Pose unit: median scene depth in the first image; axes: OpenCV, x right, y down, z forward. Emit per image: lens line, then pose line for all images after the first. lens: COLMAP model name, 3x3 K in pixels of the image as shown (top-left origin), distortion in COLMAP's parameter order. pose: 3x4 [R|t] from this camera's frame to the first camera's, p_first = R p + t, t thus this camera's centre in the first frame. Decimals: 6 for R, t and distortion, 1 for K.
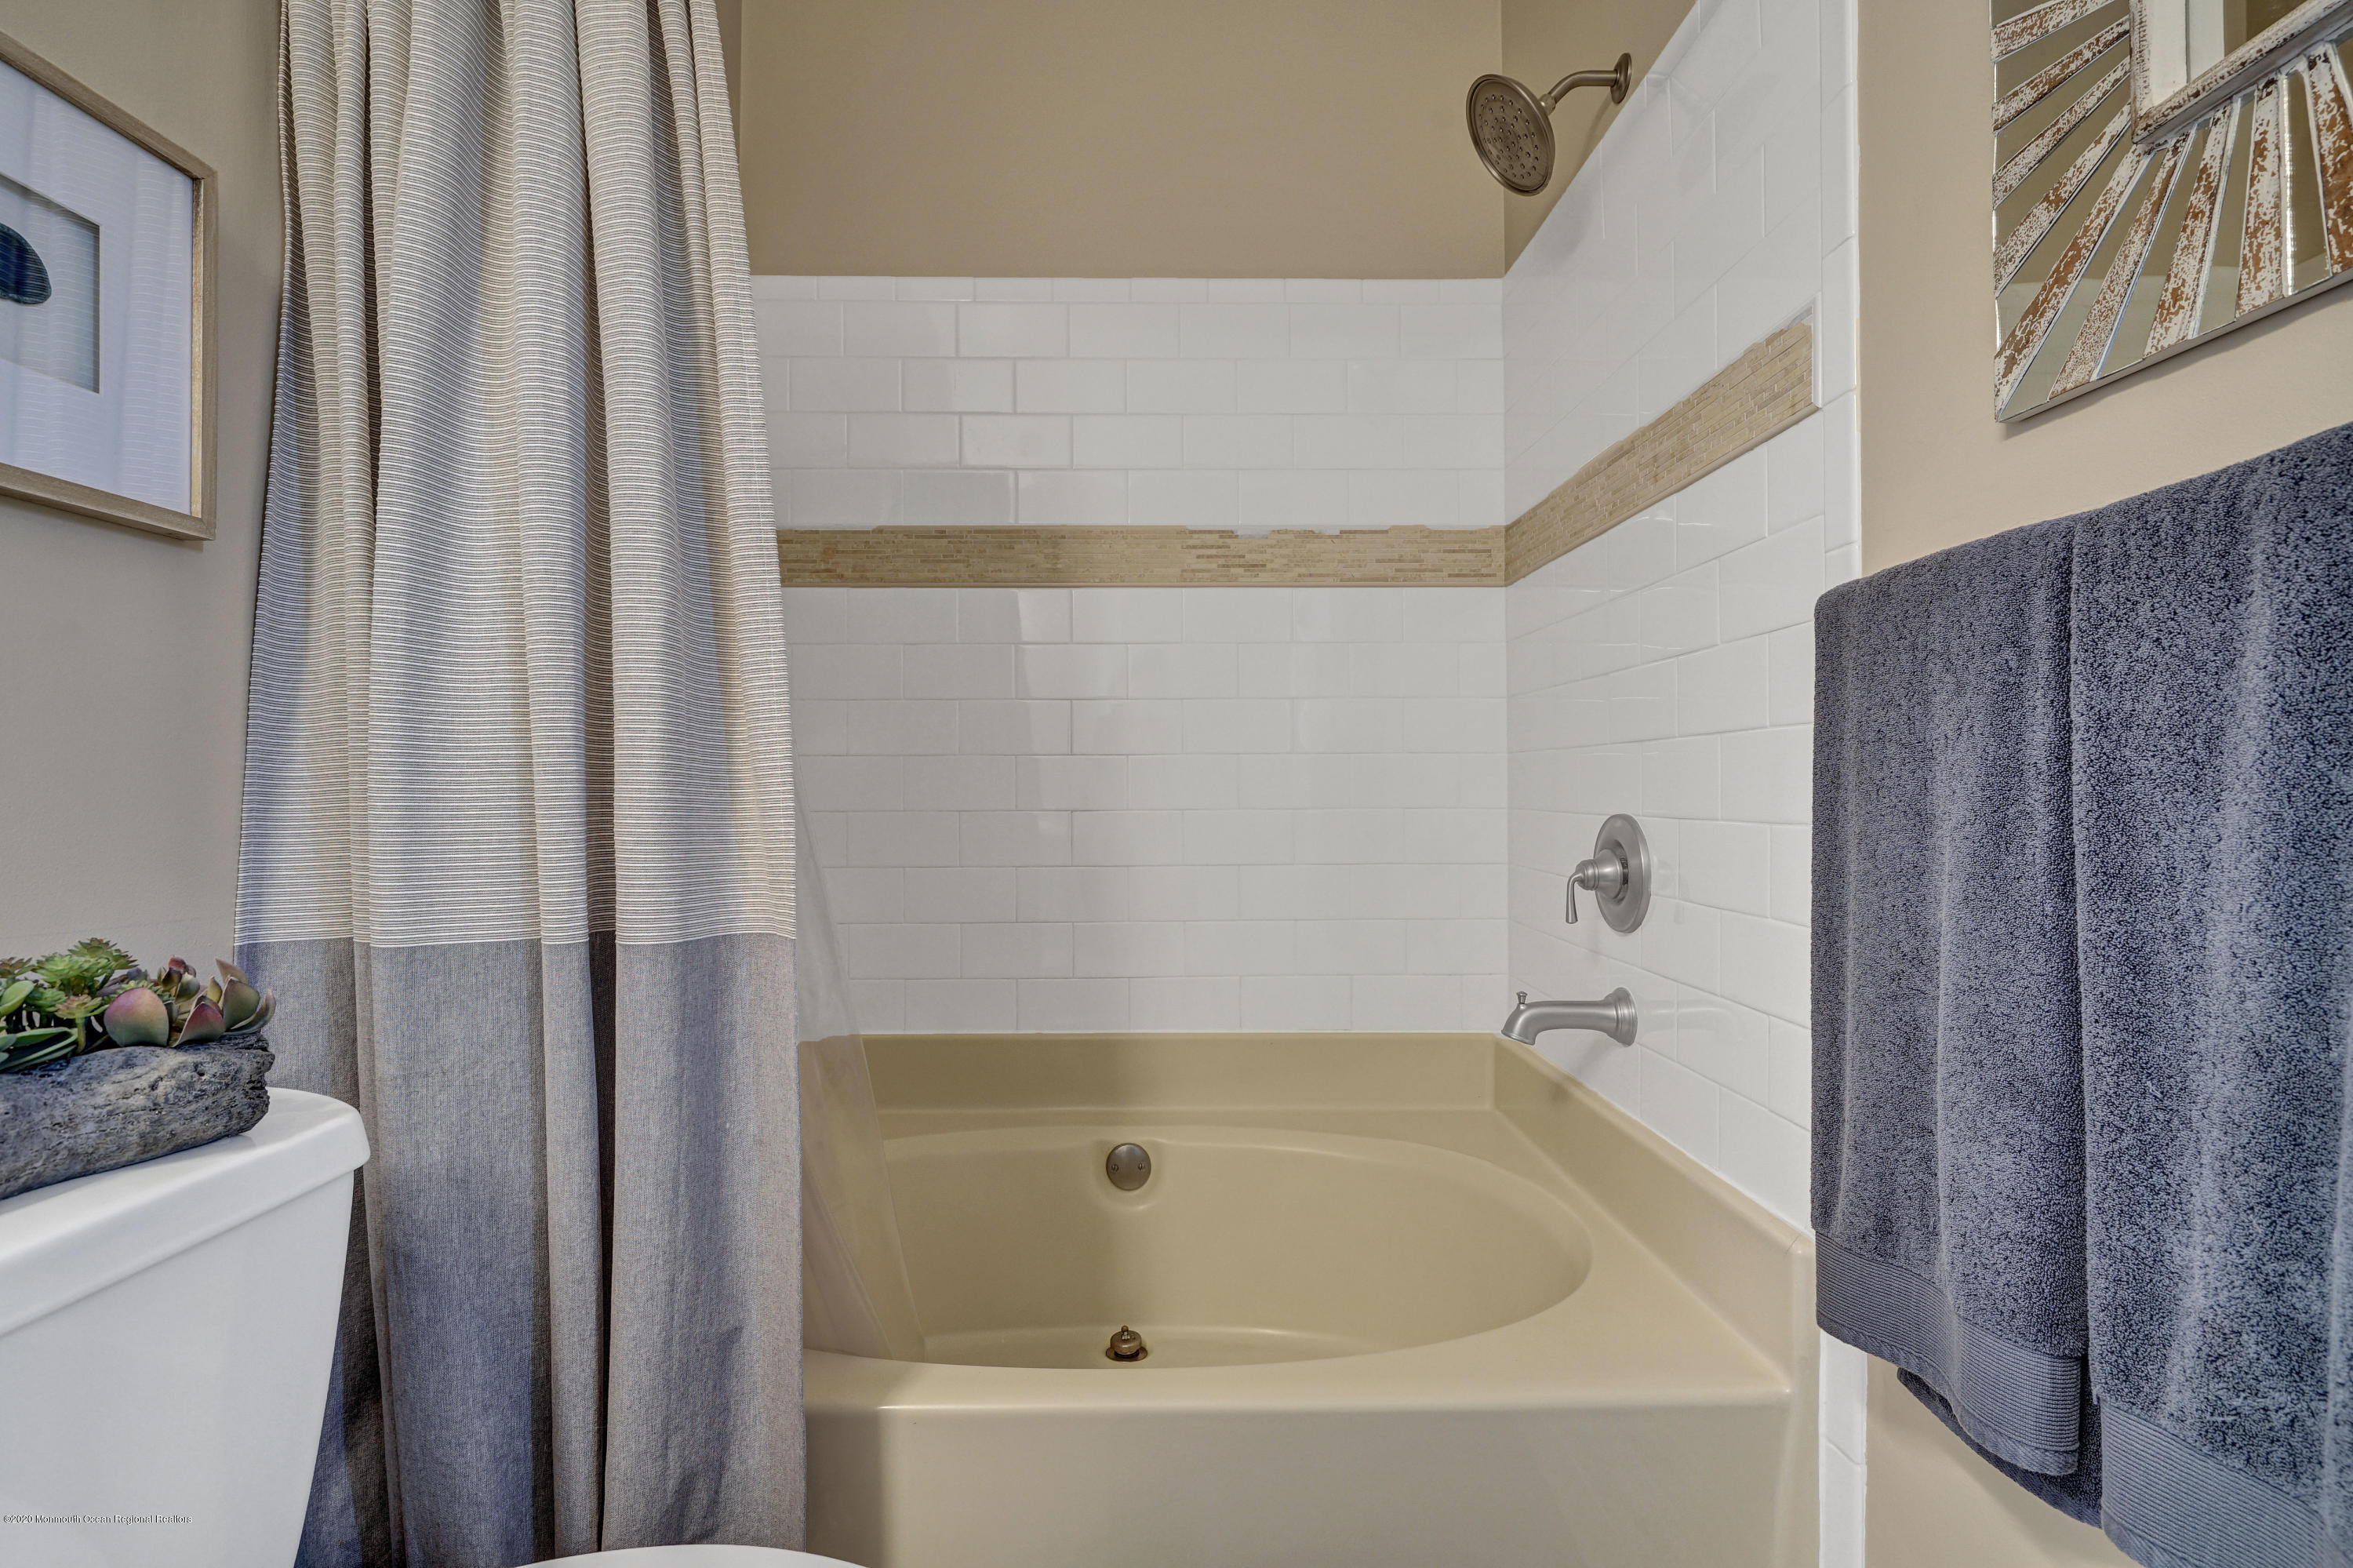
lens RADIAL K [[1110.2, 0, 1176.7], [0, 1110.2, 778.1], [0, 0, 1]] dist [0.000203, 0.000740]
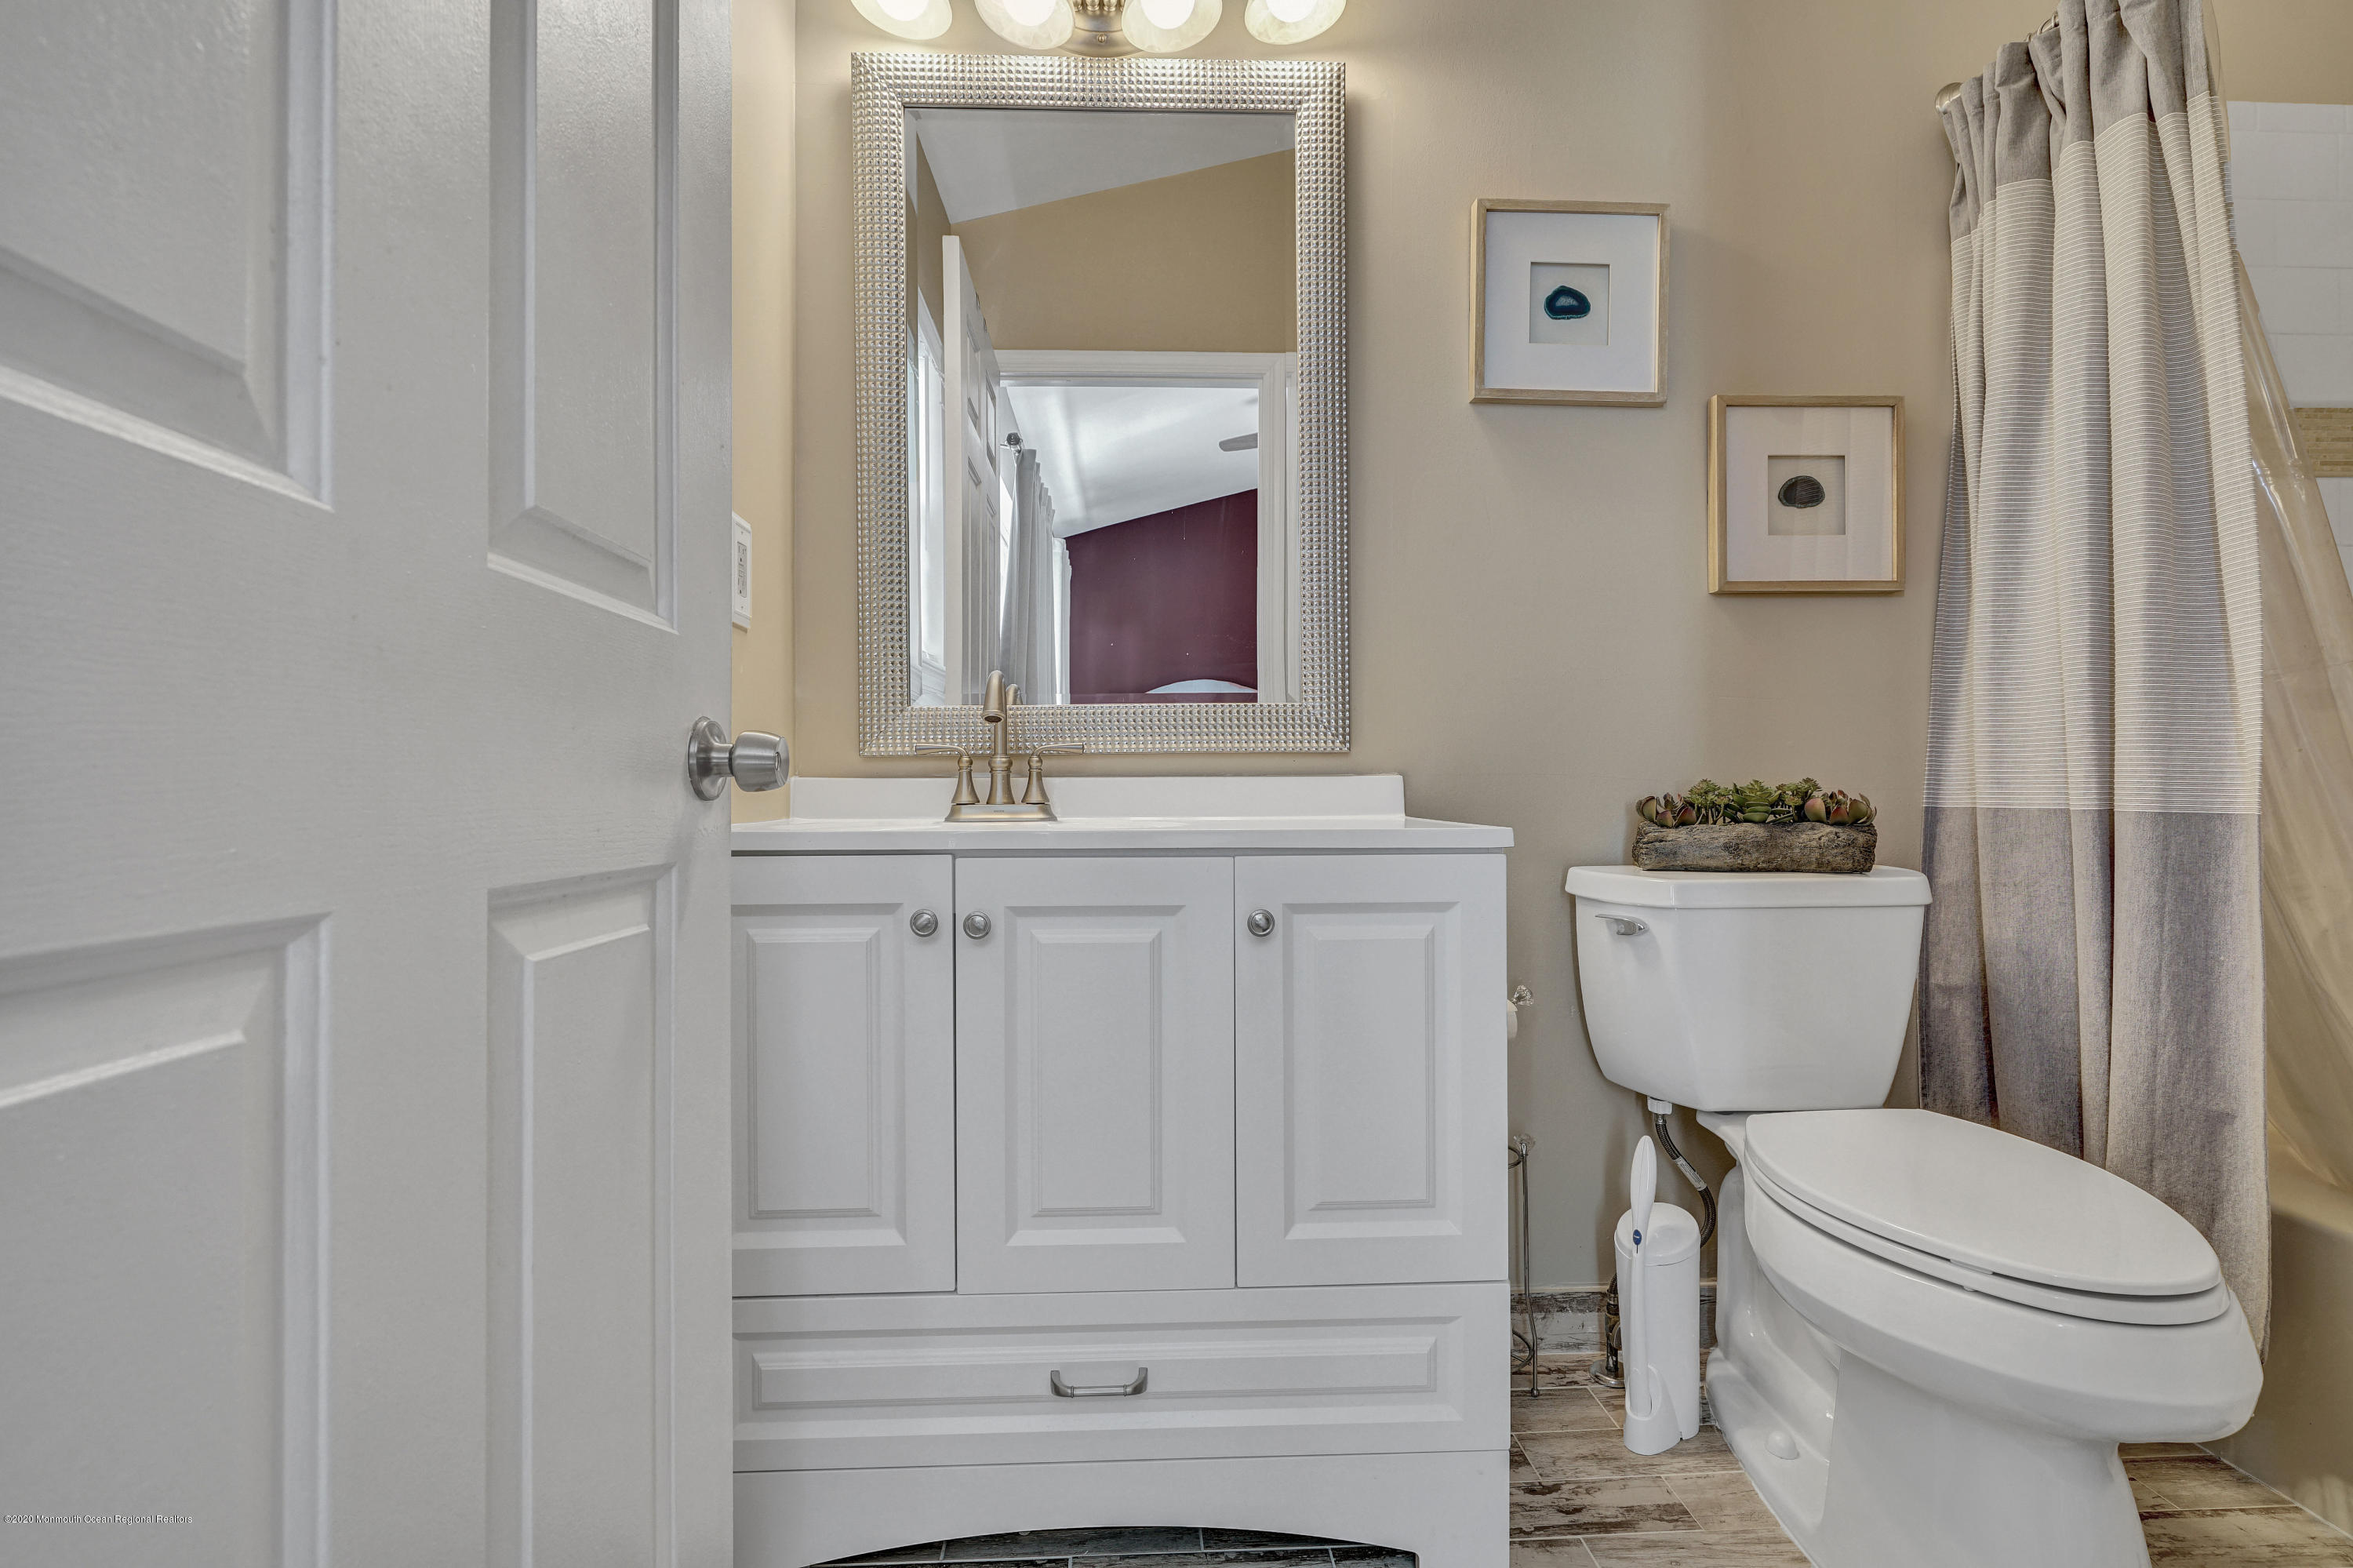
lens RADIAL K [[1061.1, 0, 1177.6], [0, 1061.1, 785.6], [0, 0, 1]] dist [-0.002254, 0.002737]
pose [[0.026155, -0.001905, -0.999656, 1.029610], [0.008989, 0.999958, -0.001671, 0.126173], [0.999617, -0.008942, 0.026171, -0.331738]]
